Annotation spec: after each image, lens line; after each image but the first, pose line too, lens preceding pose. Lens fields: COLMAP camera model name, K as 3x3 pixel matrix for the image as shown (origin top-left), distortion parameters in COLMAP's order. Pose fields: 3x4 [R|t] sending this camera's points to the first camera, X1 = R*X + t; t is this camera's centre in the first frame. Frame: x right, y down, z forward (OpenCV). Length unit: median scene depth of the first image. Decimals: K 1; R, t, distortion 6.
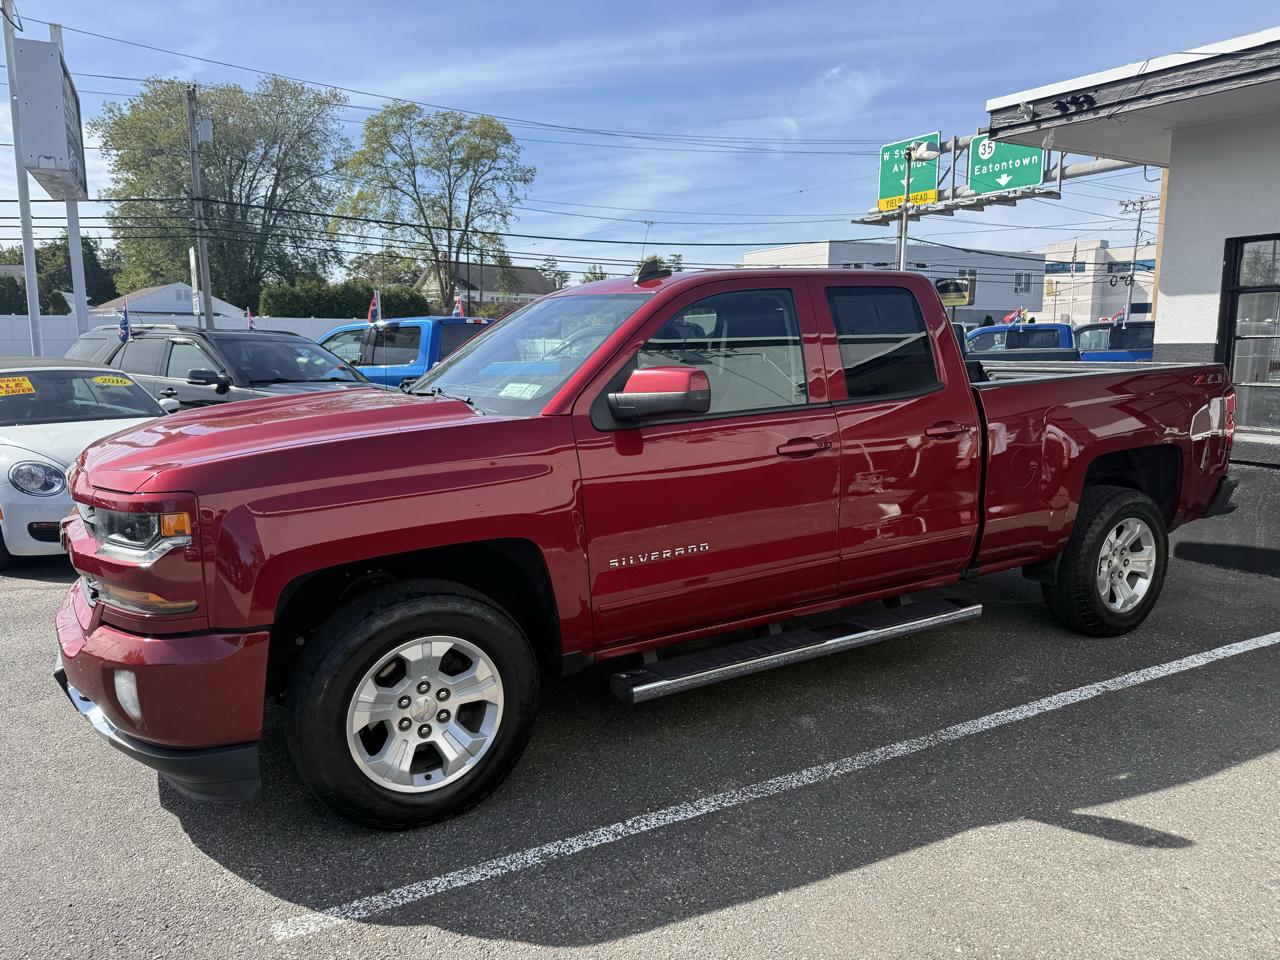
lens RADIAL K [[909.0, 0, 640.9], [0, 909.0, 482.3], [0, 0, 1]] dist [0.023387, -0.027331]
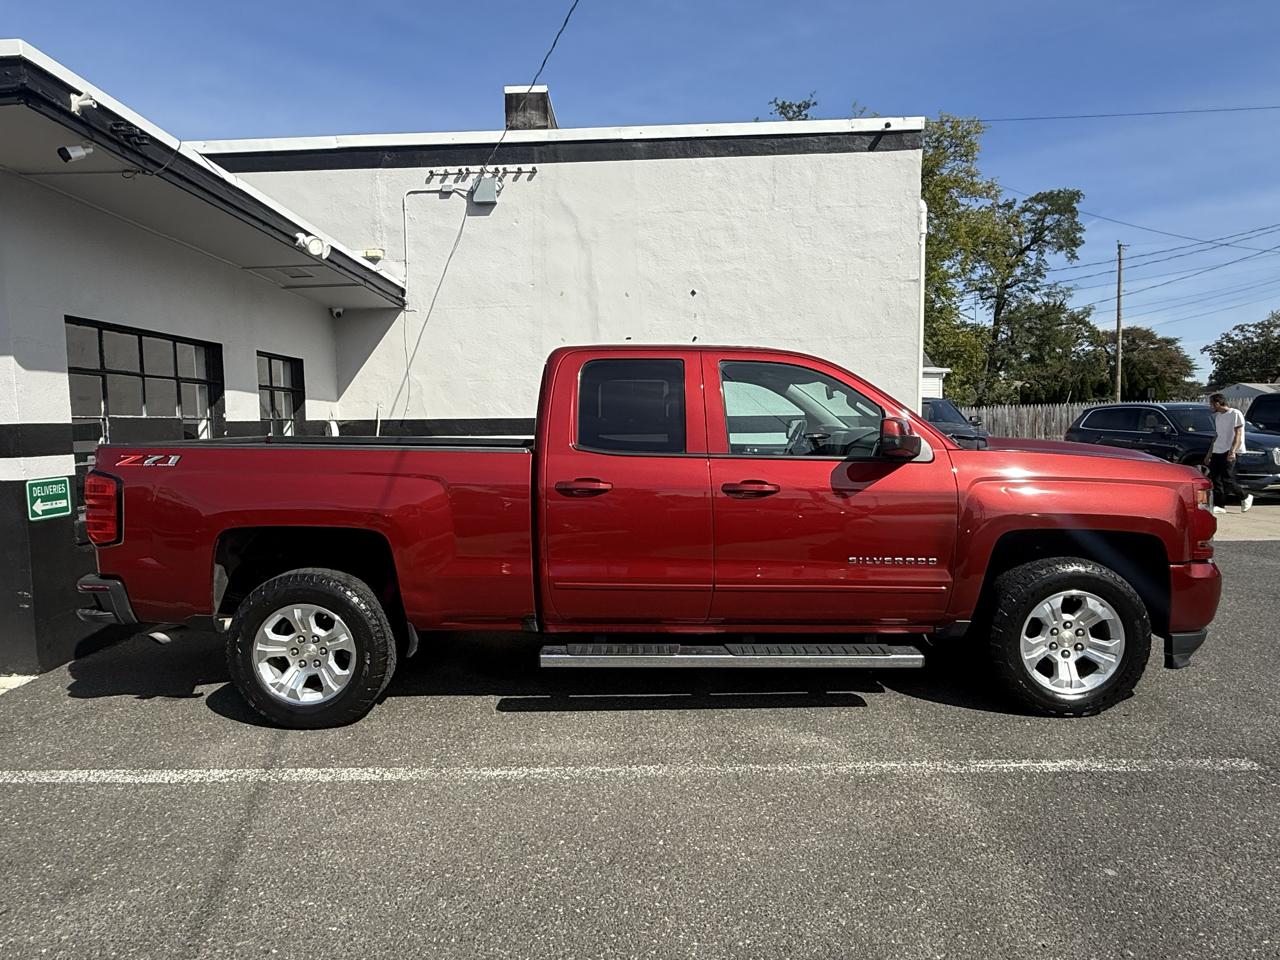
lens RADIAL K [[769.2, 0, 635.3], [0, 769.2, 480.3], [0, 0, 1]] dist [0.000245, 0.001225]
pose [[-0.862513, -0.018161, 0.505709, -0.282727], [0.098331, 0.974292, 0.202697, -0.200367], [-0.496390, 0.224556, -0.838554, 1.398981]]
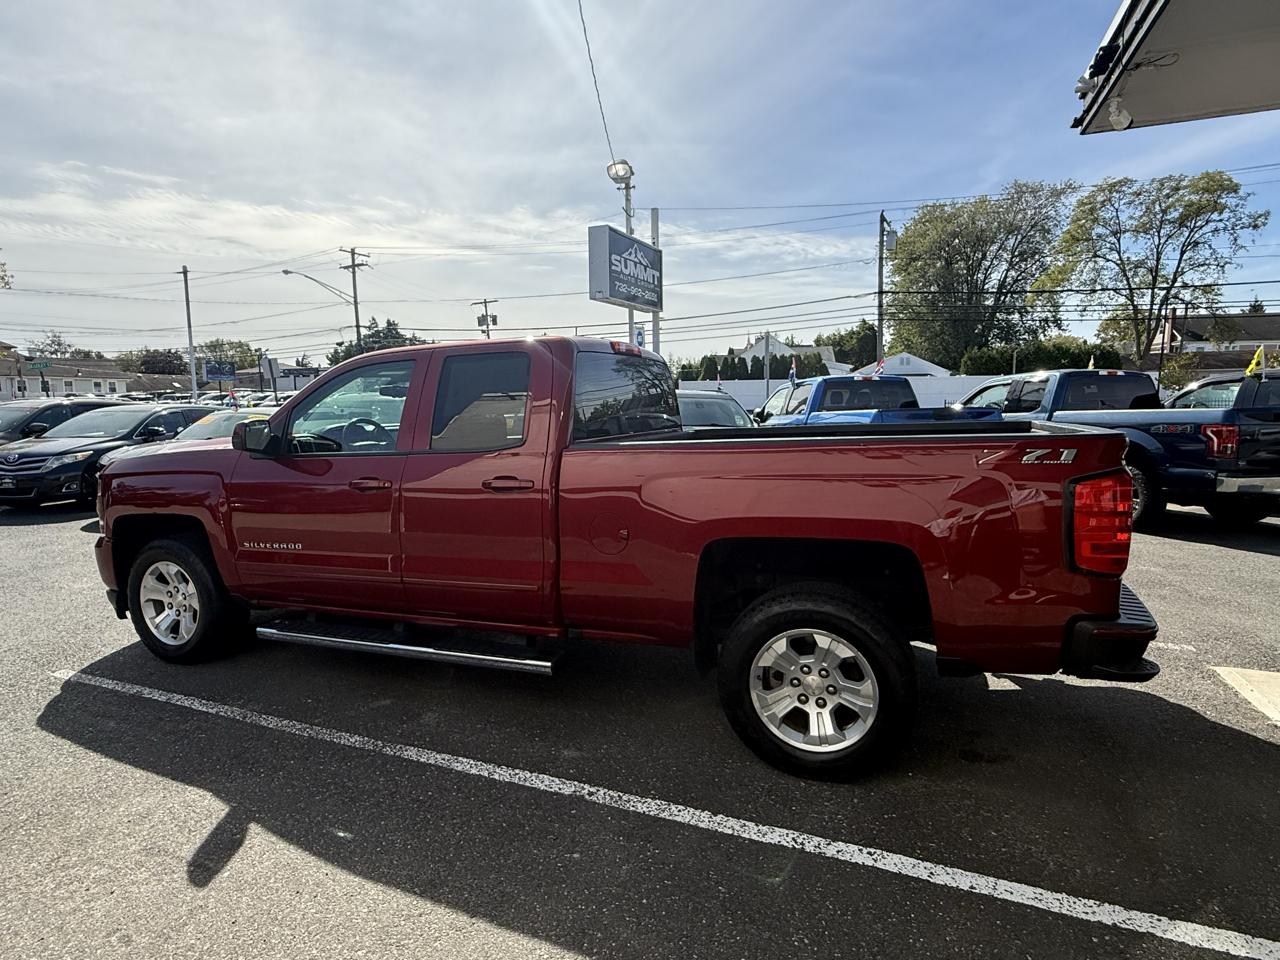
lens RADIAL K [[697.1, 0, 634.7], [0, 697.1, 484.3], [0, 0, 1]] dist [0.000178, -0.000101]
pose [[0.618927, 0.091720, -0.780075, 0.680820], [-0.110870, 0.993416, 0.028838, -0.063106], [0.777584, 0.068638, 0.625021, 0.391607]]
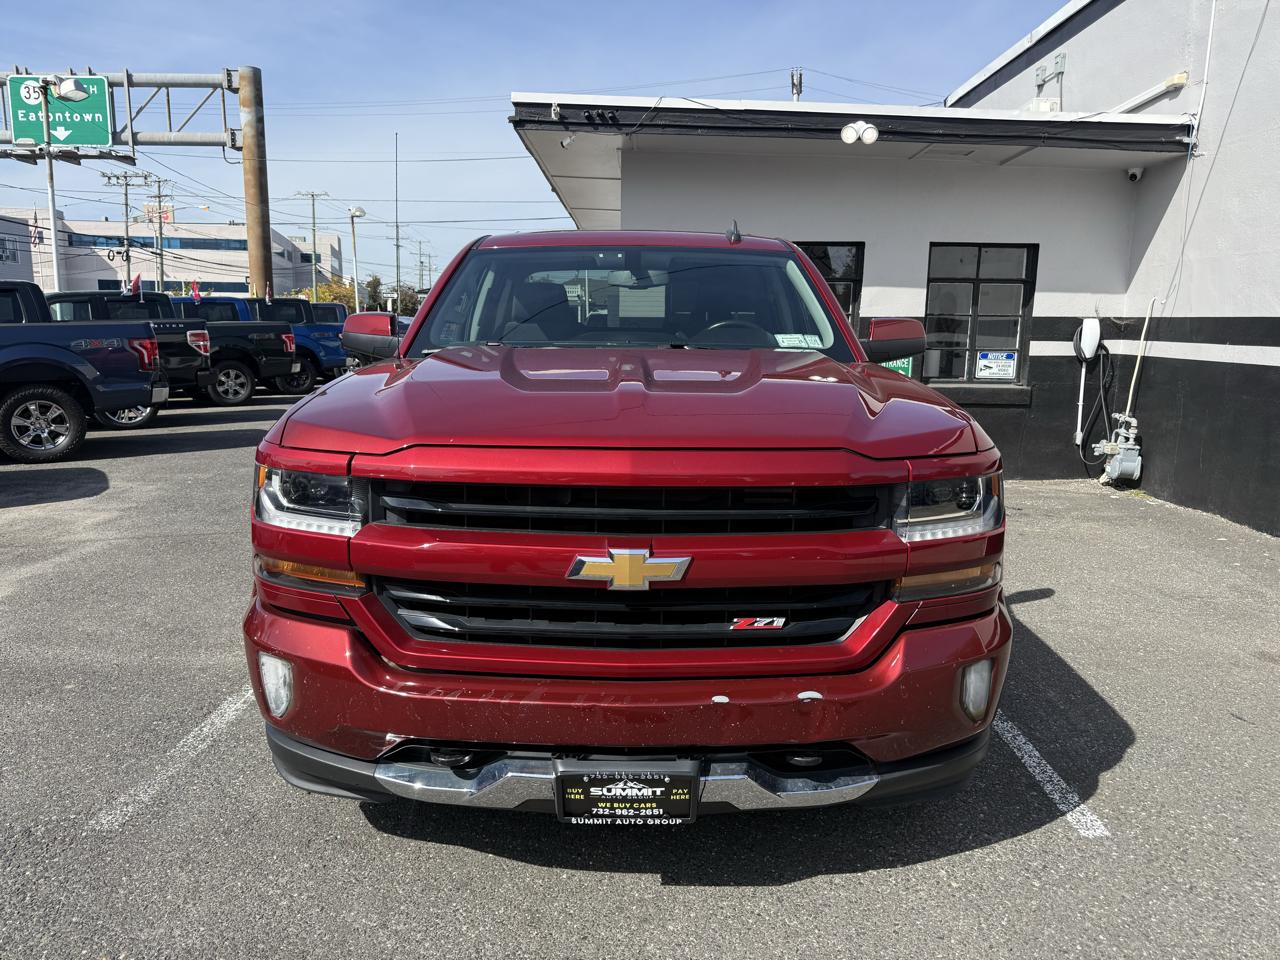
lens RADIAL K [[909.0, 0, 636.3], [0, 909.0, 486.9], [0, 0, 1]] dist [0.023387, -0.027331]
pose [[0.501410, -0.139291, 0.853924, -0.601133], [0.115733, 0.988884, 0.093349, -0.030689], [-0.857434, 0.052021, 0.511957, 0.349543]]
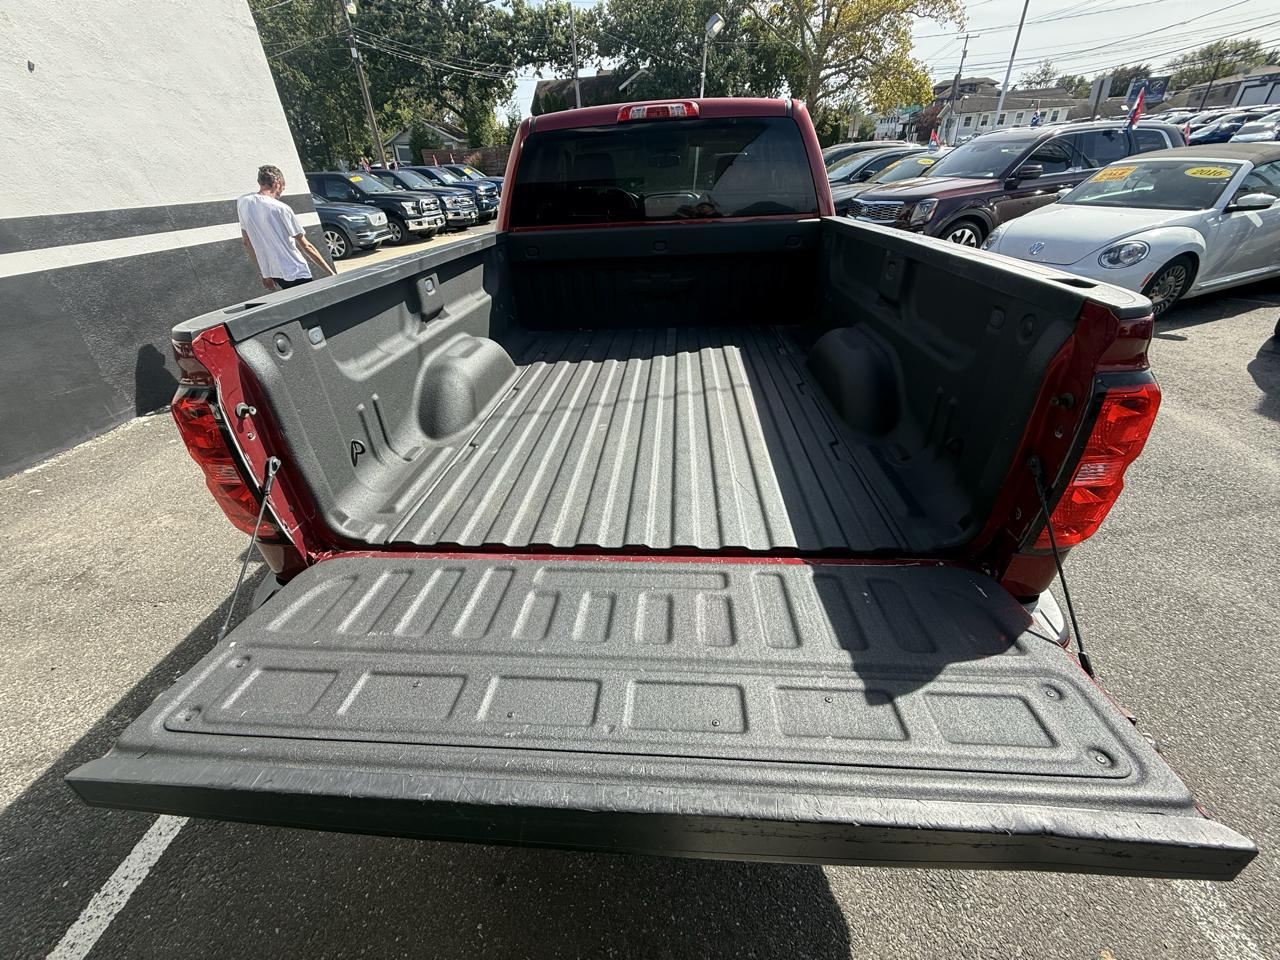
lens RADIAL K [[510.1, 0, 635.1], [0, 510.1, 479.5], [0, 0, 1]] dist [-0.000990, 0.000145]
pose [[-0.566624, 0.466015, -0.679534, 0.589869], [-0.070639, 0.794192, 0.603548, -0.180174], [0.820943, 0.389986, -0.417089, 1.051801]]
